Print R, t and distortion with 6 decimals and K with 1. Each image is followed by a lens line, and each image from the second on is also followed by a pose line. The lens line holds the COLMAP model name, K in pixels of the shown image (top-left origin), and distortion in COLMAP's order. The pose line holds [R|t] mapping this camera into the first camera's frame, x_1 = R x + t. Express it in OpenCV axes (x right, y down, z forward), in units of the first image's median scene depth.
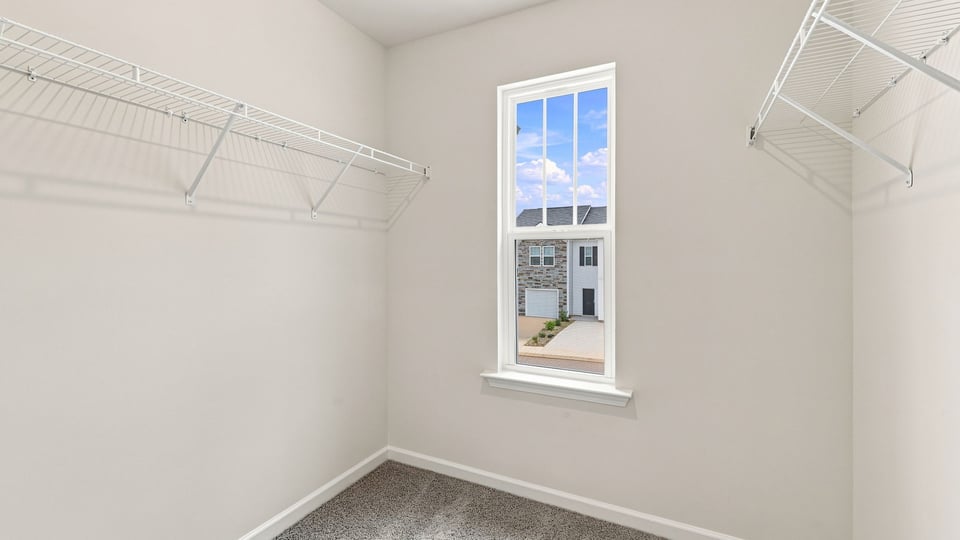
lens RADIAL K [[409.1, 0, 475.9], [0, 409.1, 262.8], [0, 0, 1]] dist [-0.000675, -0.000118]
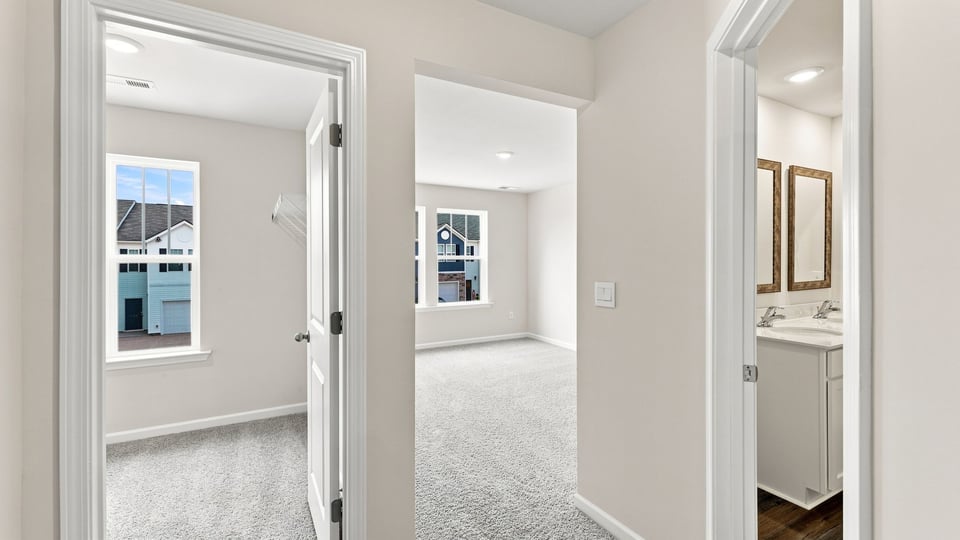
lens RADIAL K [[409.1, 0, 475.9], [0, 409.1, 262.8], [0, 0, 1]] dist [-0.000675, -0.000118]
pose [[0.559829, -0.001498, 0.828607, -0.423931], [0.006990, 0.999971, -0.002914, -0.049119], [-0.828579, 0.007423, 0.559823, -0.903707]]
